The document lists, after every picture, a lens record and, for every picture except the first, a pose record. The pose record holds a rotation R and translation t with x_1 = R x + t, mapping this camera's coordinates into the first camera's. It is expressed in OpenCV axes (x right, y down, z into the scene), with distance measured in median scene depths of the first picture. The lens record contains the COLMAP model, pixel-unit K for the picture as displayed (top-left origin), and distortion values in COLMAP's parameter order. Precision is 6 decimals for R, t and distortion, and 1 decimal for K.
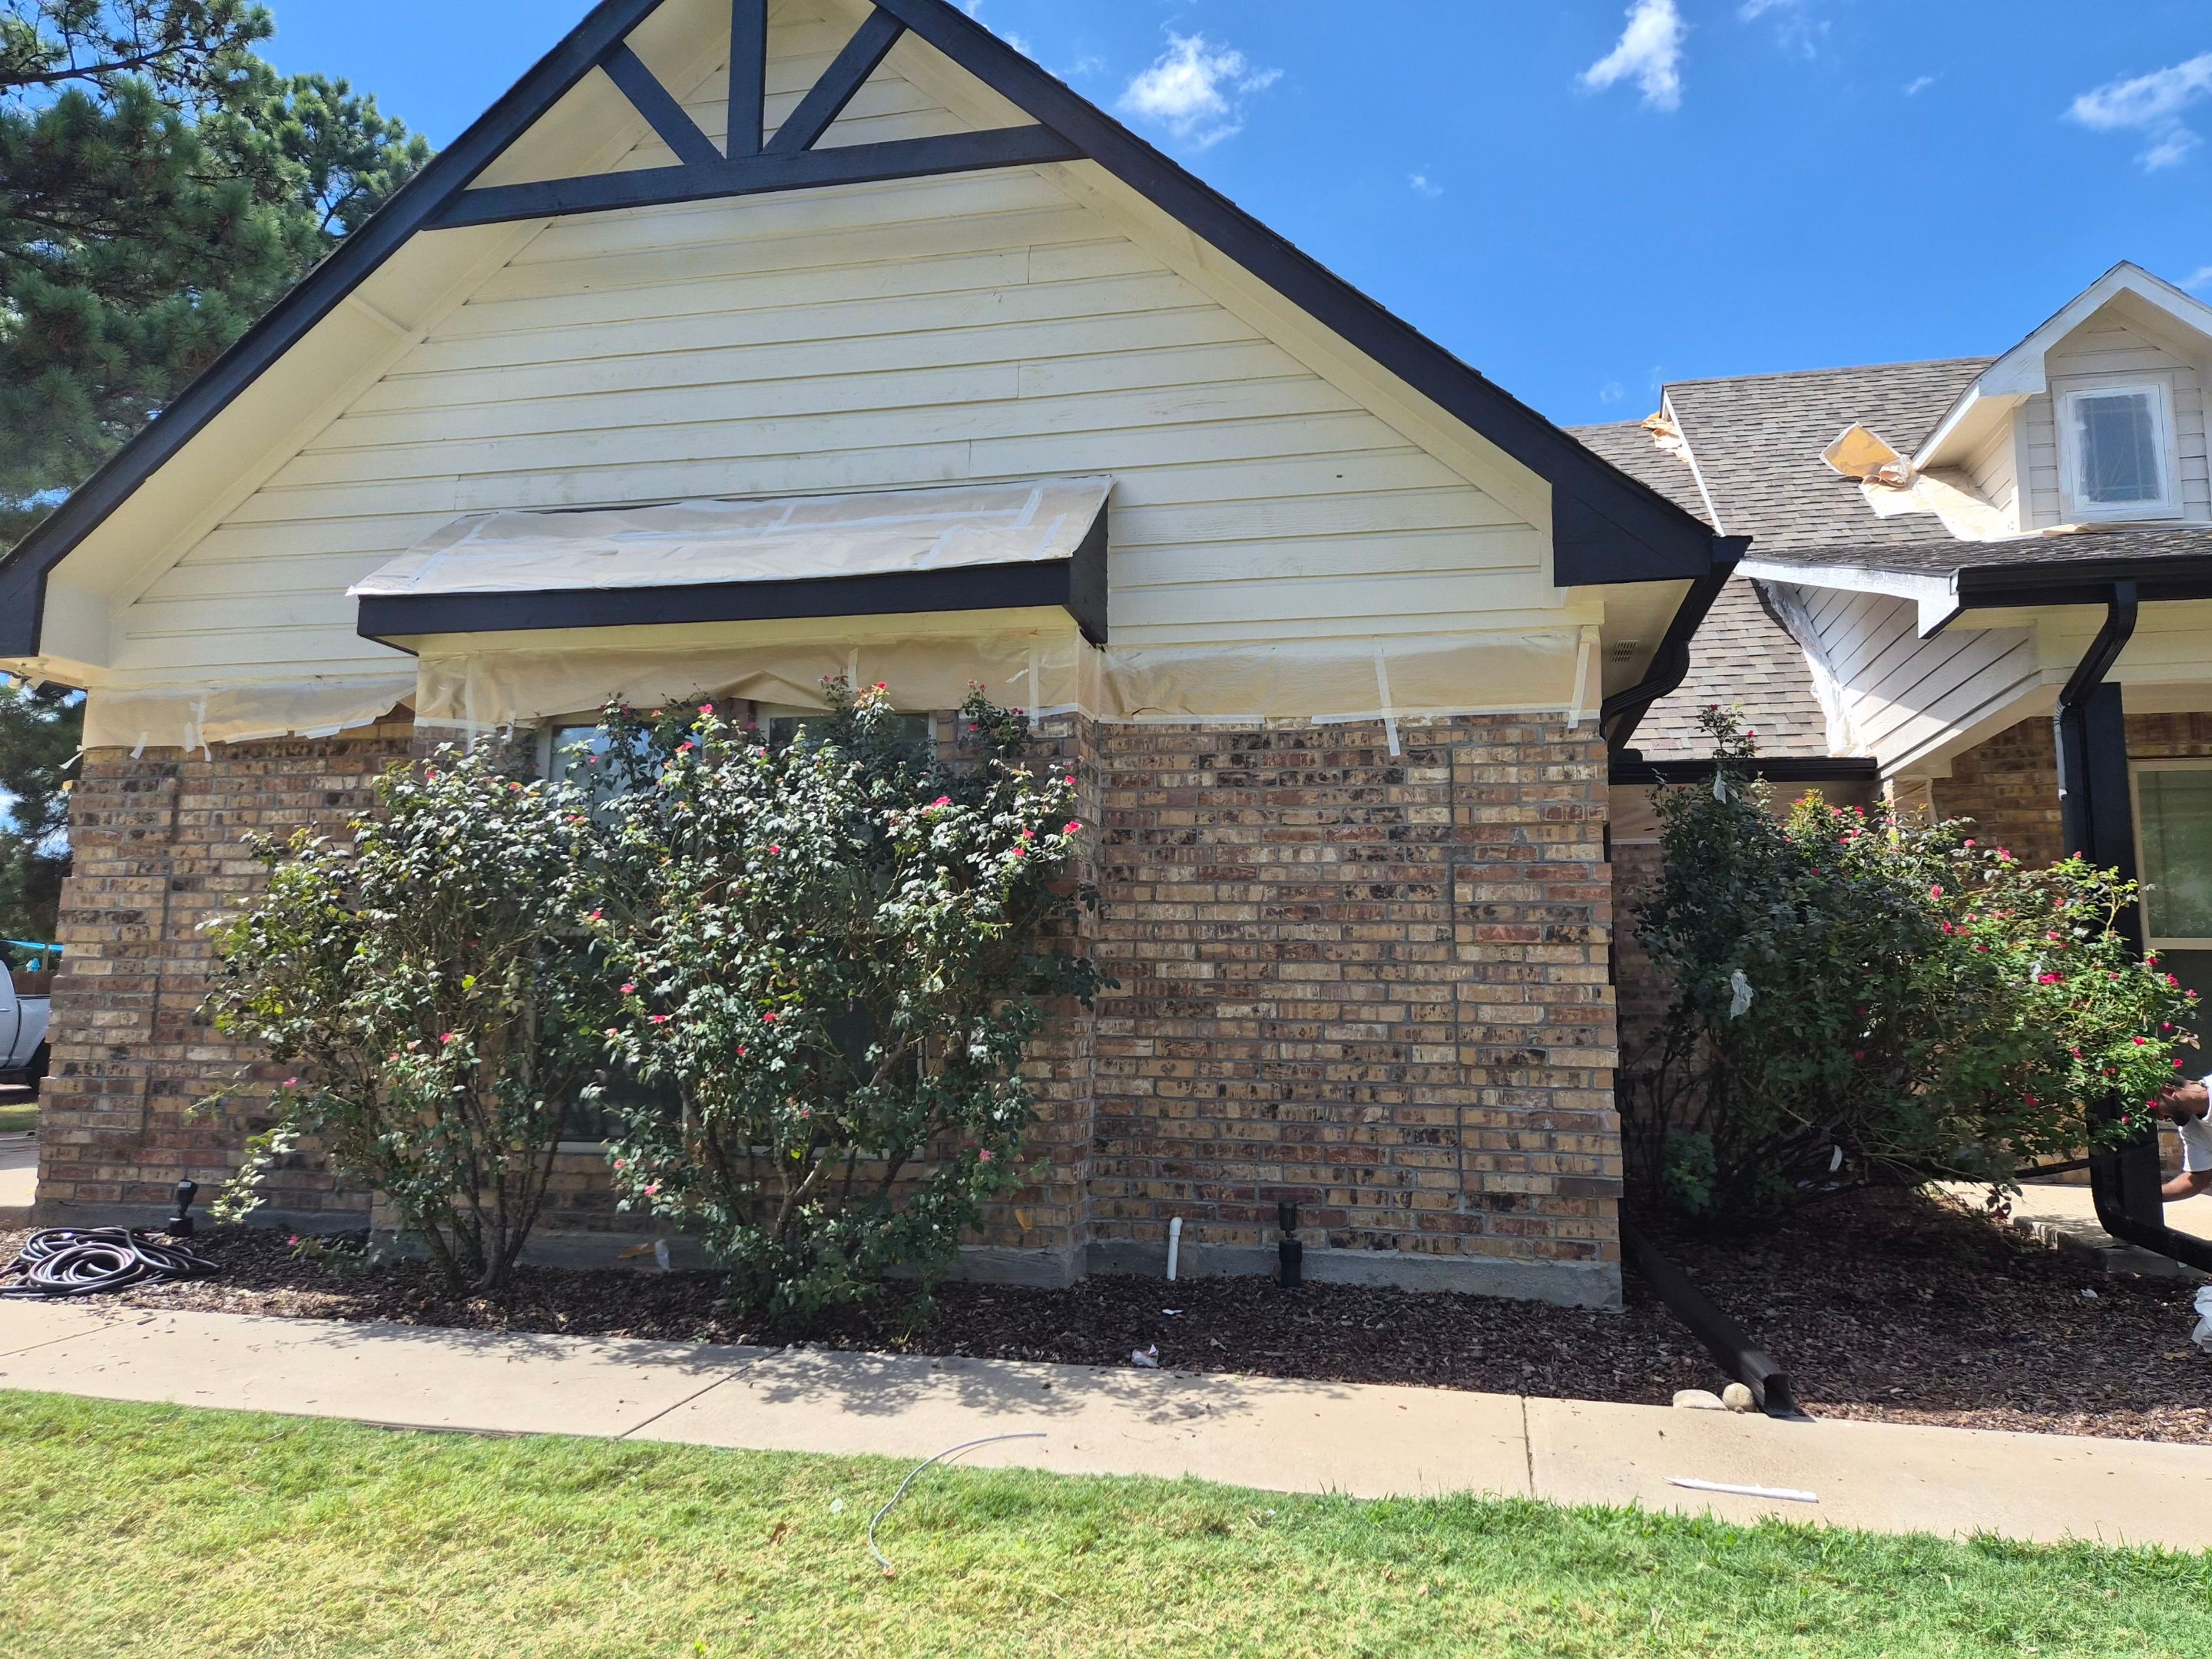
lens RADIAL K [[1458.1, 0, 1106.0], [0, 1458.1, 829.5], [0, 0, 1]] dist [0.002972, 0.002113]
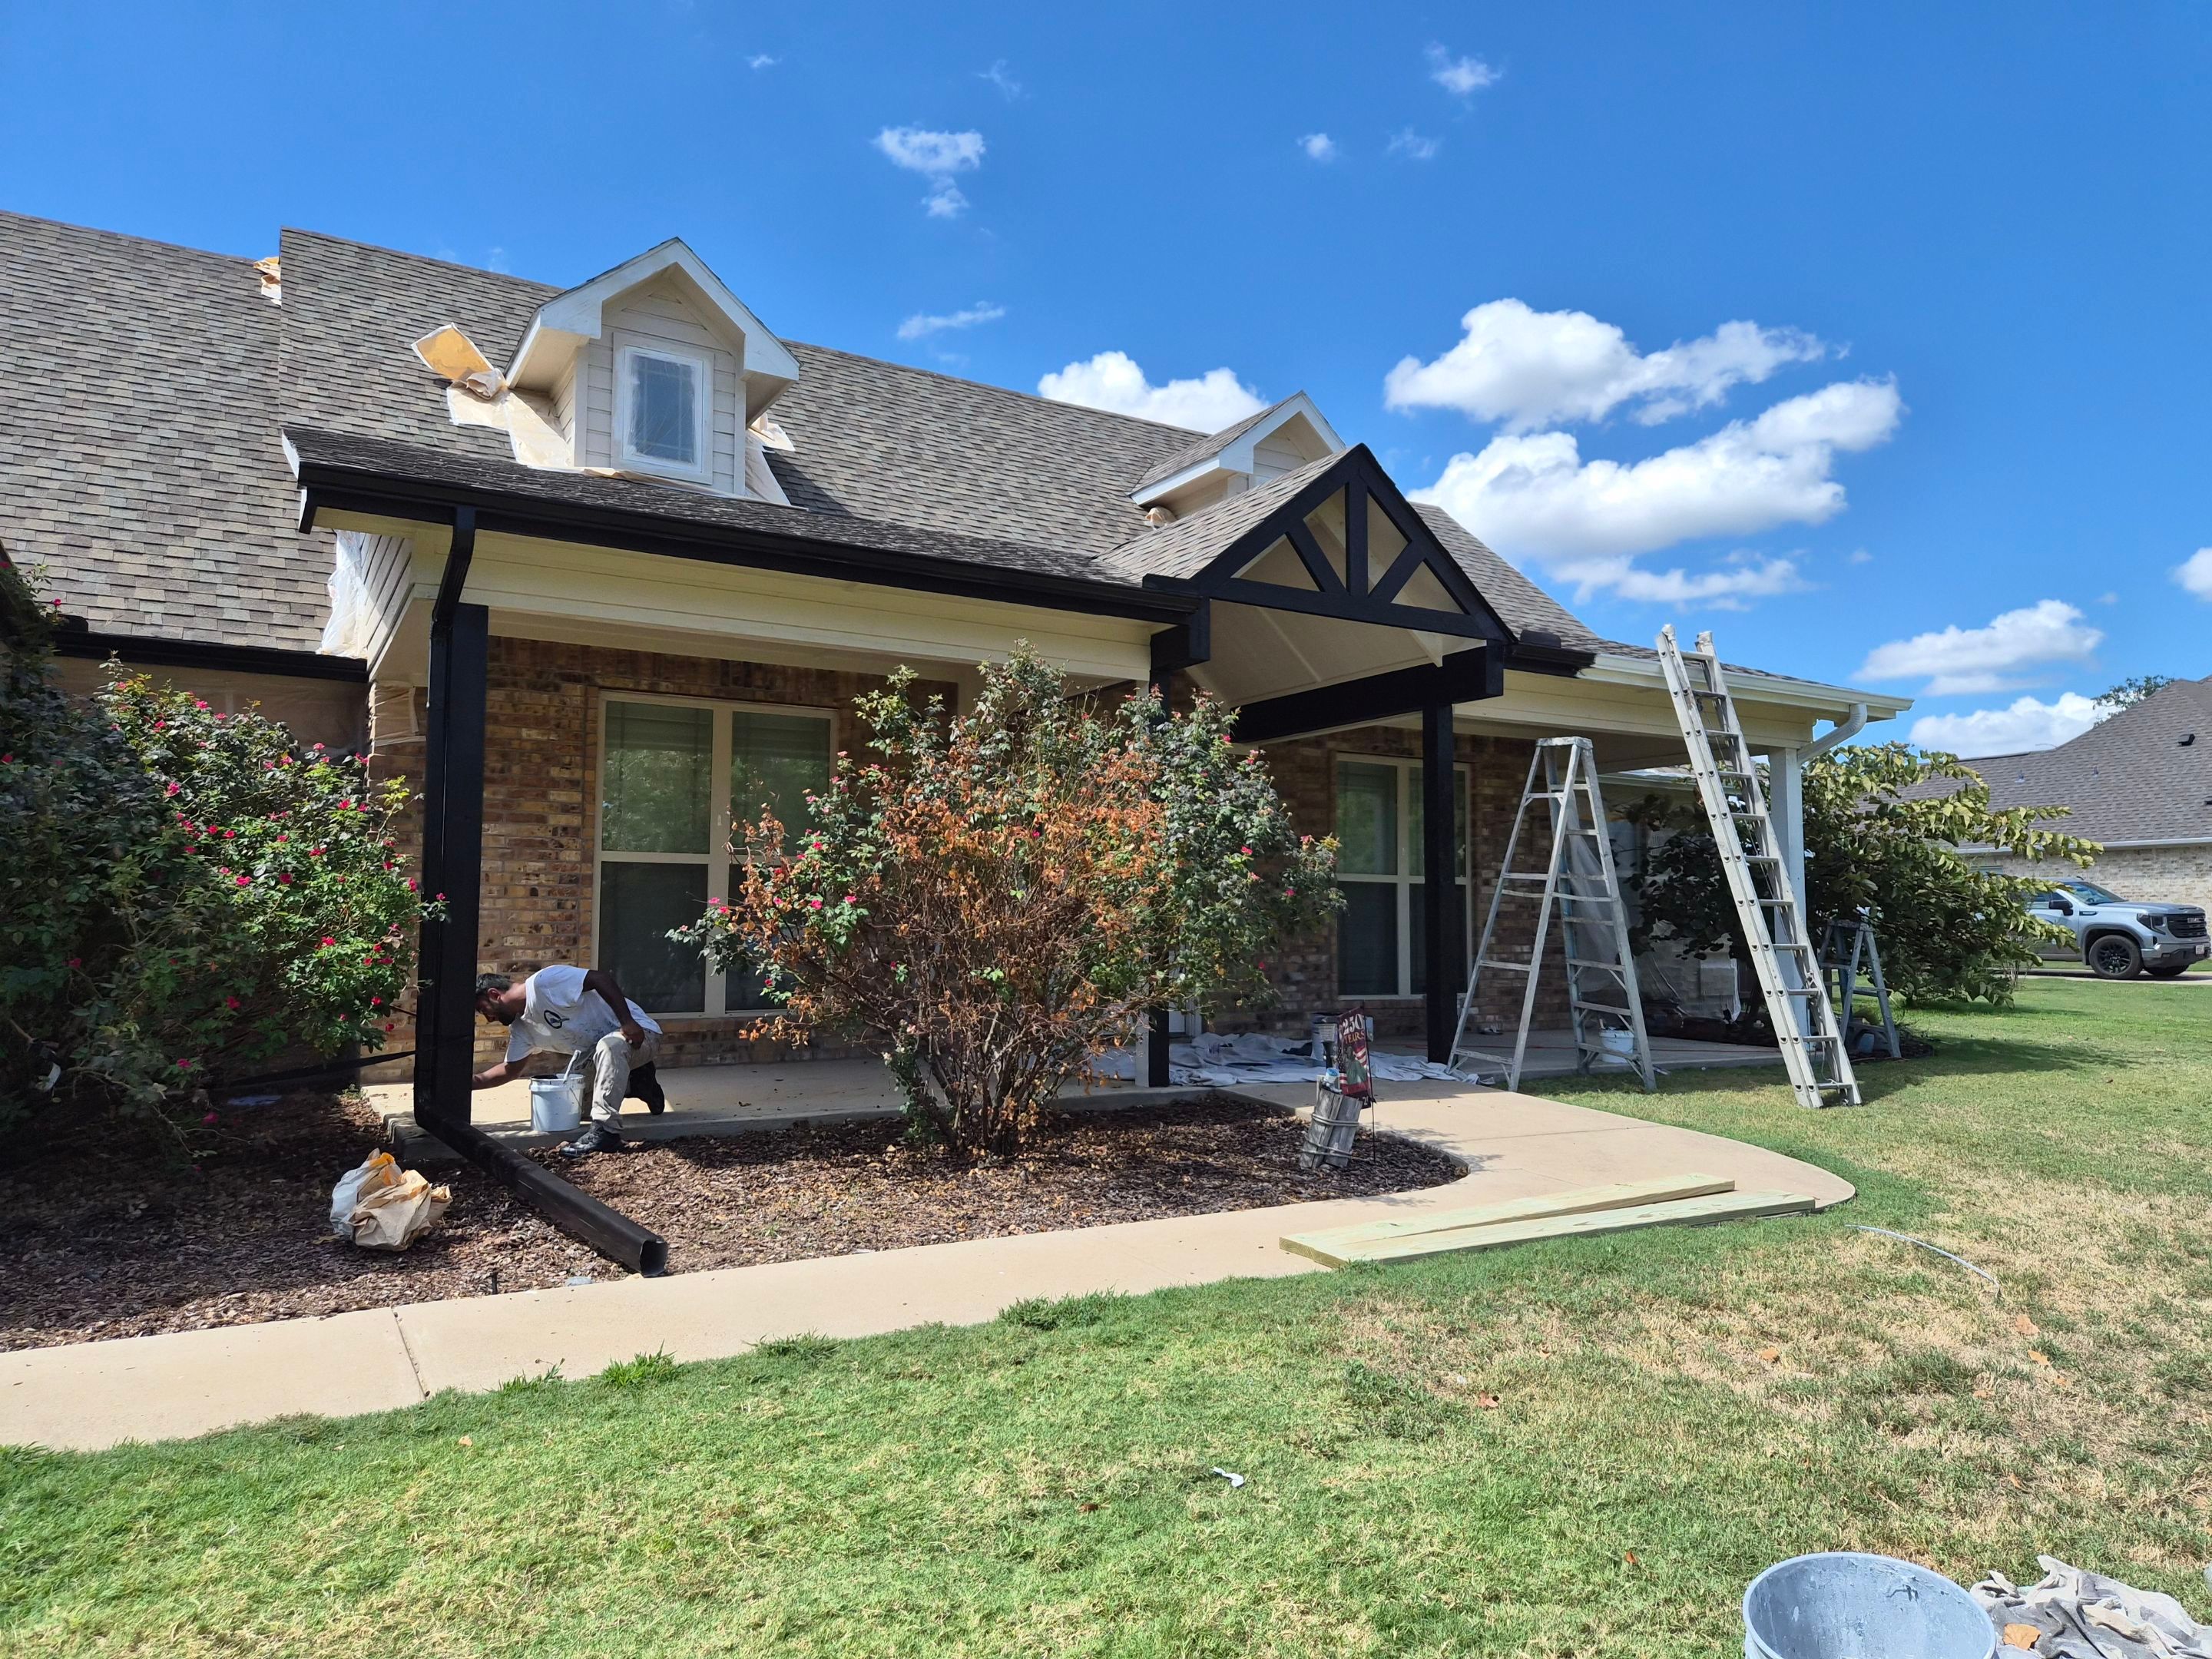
lens RADIAL K [[1469.8, 0, 1141.7], [0, 1469.8, 854.3], [0, 0, 1]] dist [-0.000563, 0.000206]
pose [[0.702304, 0.029103, 0.711282, 0.166158], [-0.083900, 0.995584, 0.042105, -0.003834], [-0.706916, -0.089247, 0.701645, -0.060211]]
